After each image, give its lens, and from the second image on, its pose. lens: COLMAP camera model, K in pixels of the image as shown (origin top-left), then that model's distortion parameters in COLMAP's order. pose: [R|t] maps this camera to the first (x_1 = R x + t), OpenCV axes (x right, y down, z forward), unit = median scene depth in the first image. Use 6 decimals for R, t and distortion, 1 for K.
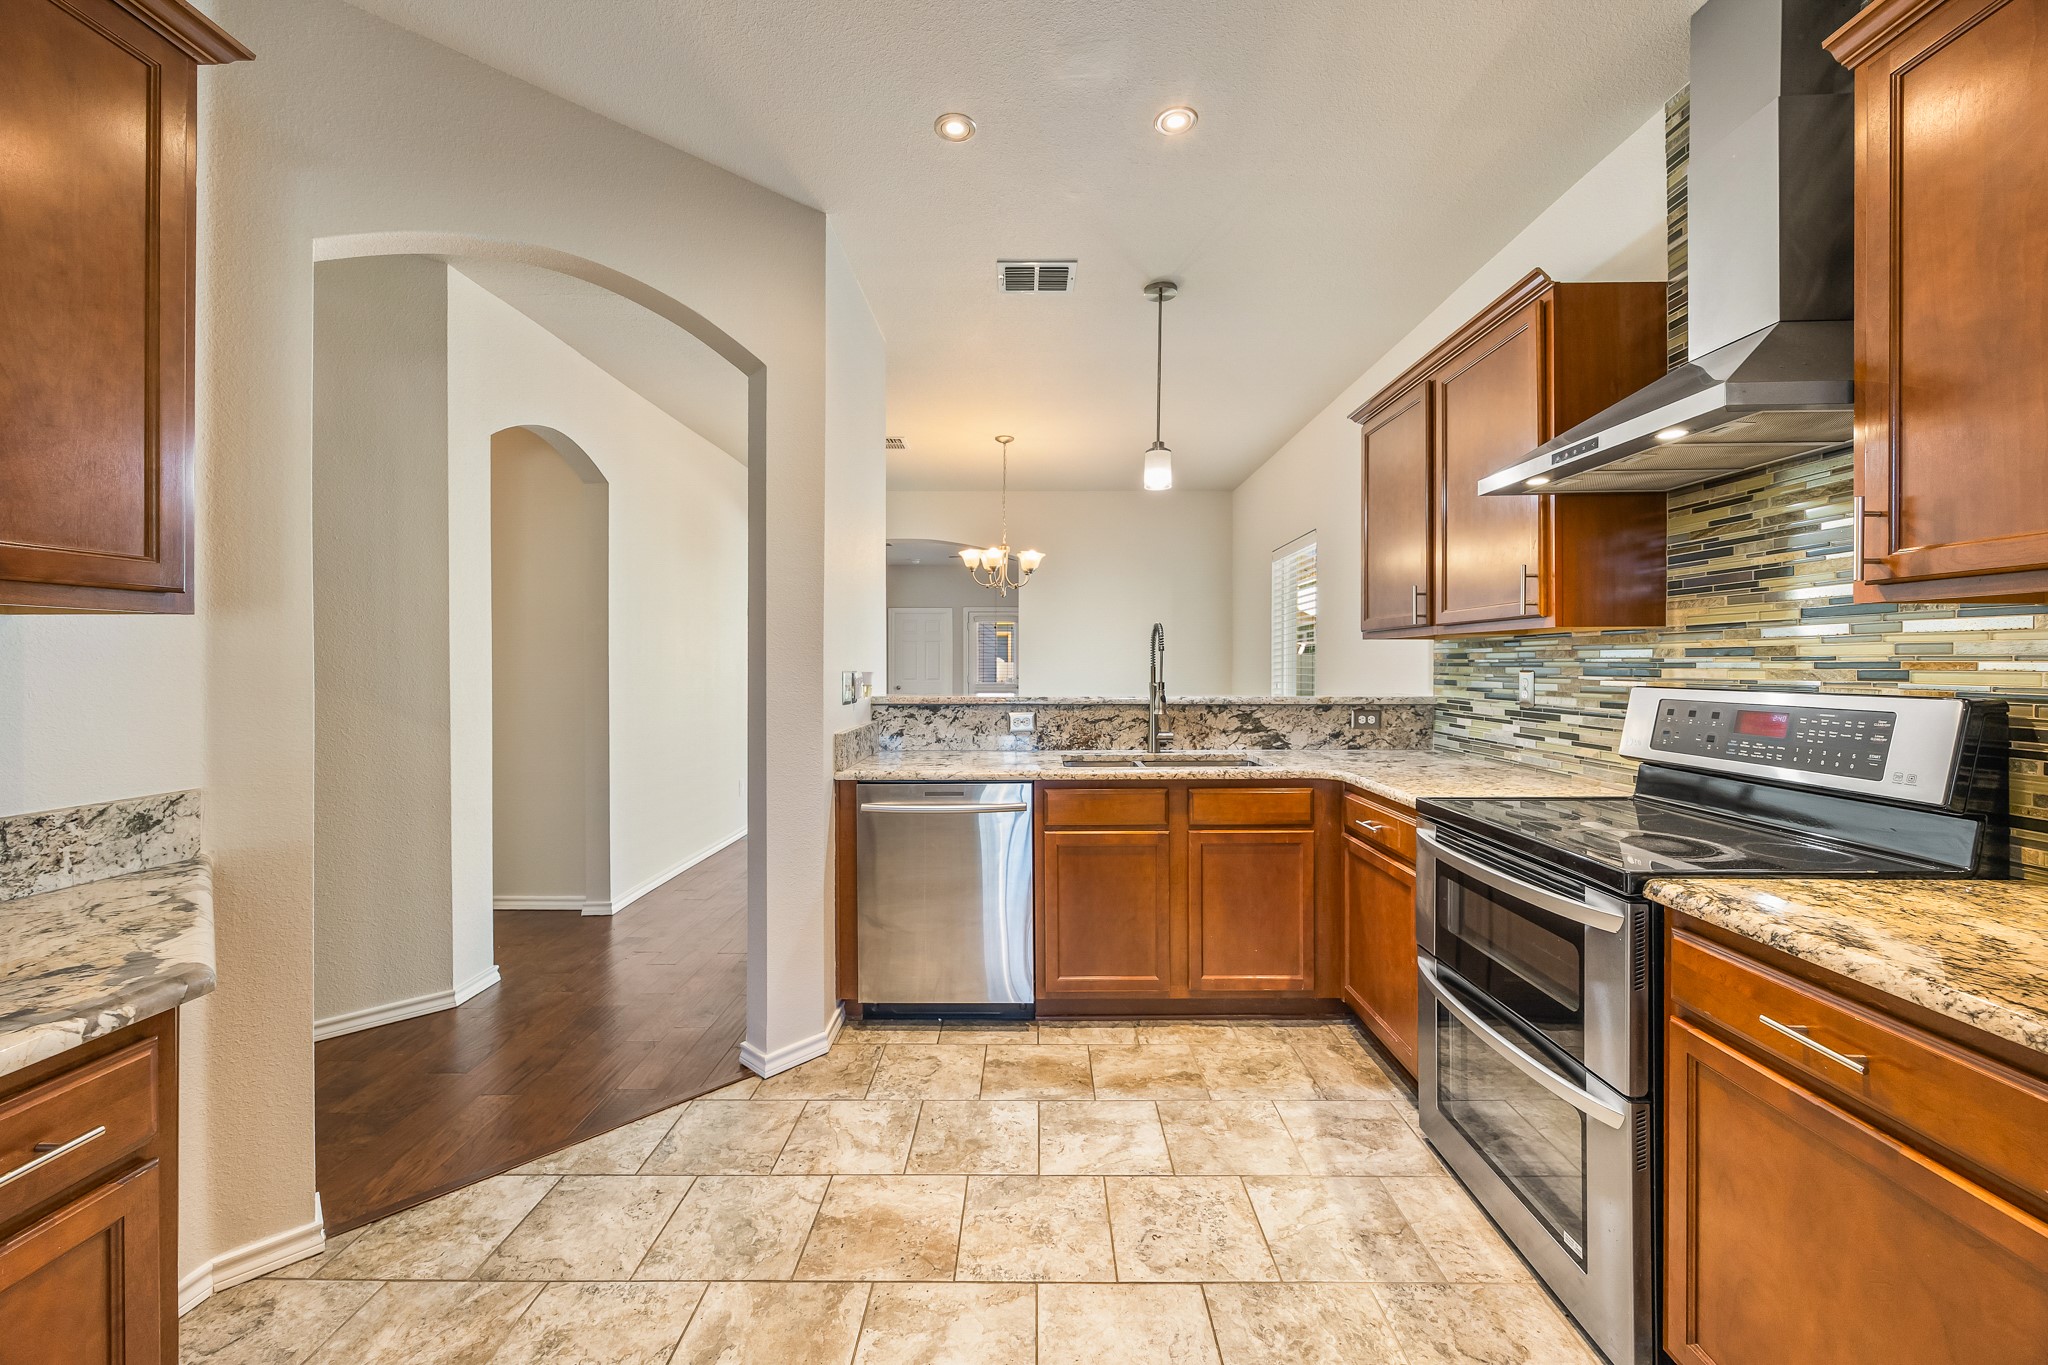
lens RADIAL K [[791.5, 0, 1036.1], [0, 791.5, 662.1], [0, 0, 1]] dist [-0.000088, 0.000114]
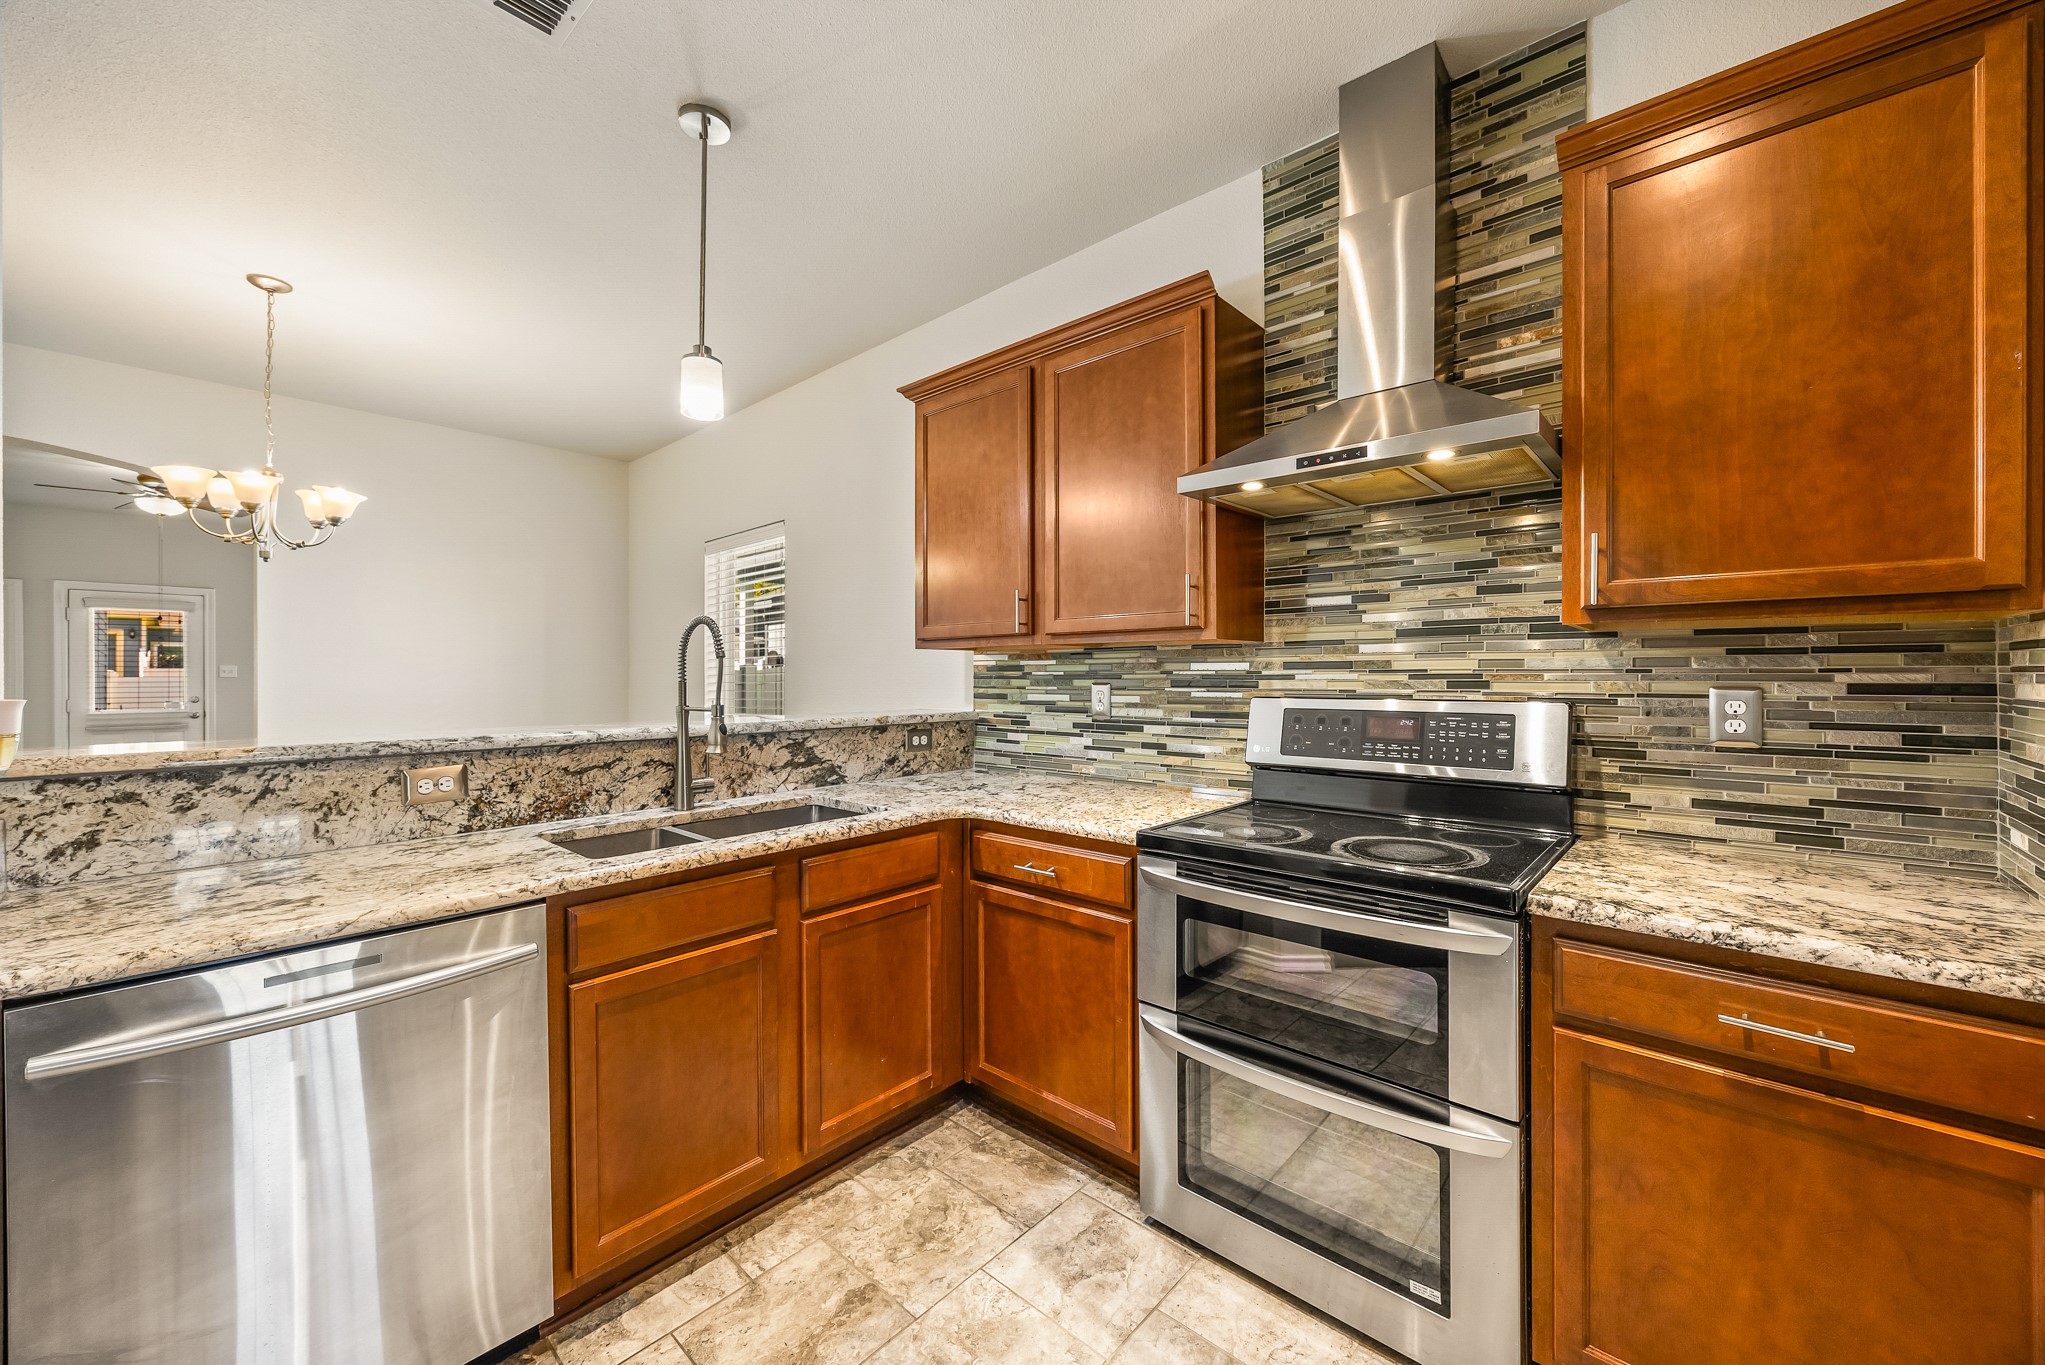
lens RADIAL K [[780.1, 0, 1031.8], [0, 780.1, 676.4], [0, 0, 1]] dist [-0.000675, -0.000111]
pose [[0.662358, -0.002266, 0.749184, -0.189740], [0.001151, 0.999997, 0.002007, 0.000209], [-0.749187, -0.000467, 0.662359, 0.428530]]
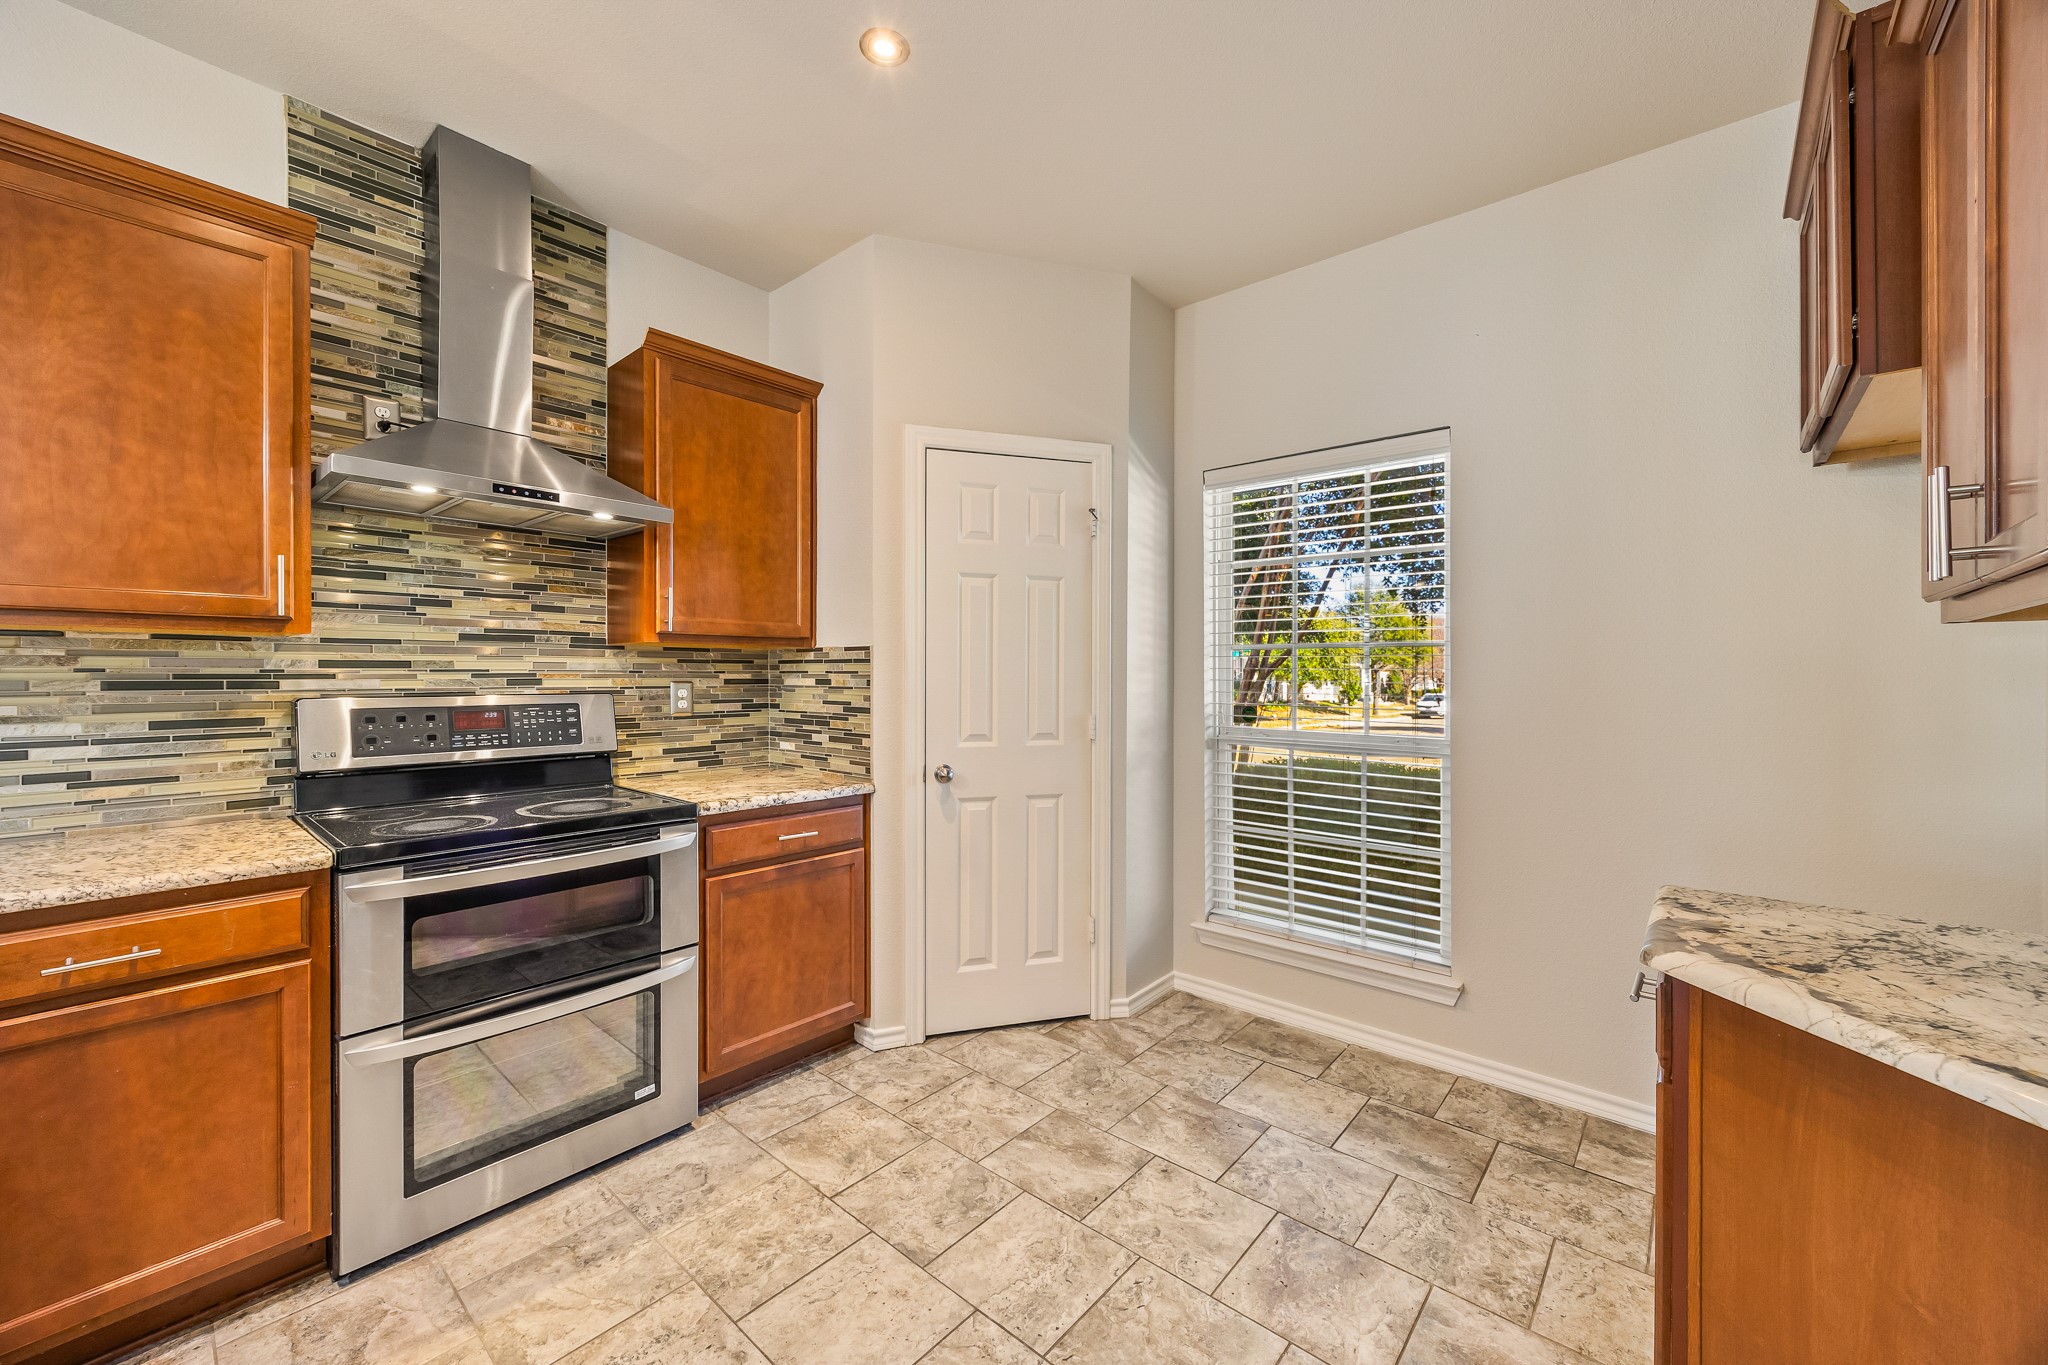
lens RADIAL K [[781.2, 0, 1033.3], [0, 781.2, 676.4], [0, 0, 1]] dist [-0.000675, -0.000111]
pose [[-0.761341, -0.002384, 0.648347, -0.424959], [-0.001163, 0.999997, 0.002312, 0.000536], [-0.648350, 0.001006, -0.761341, 0.932063]]
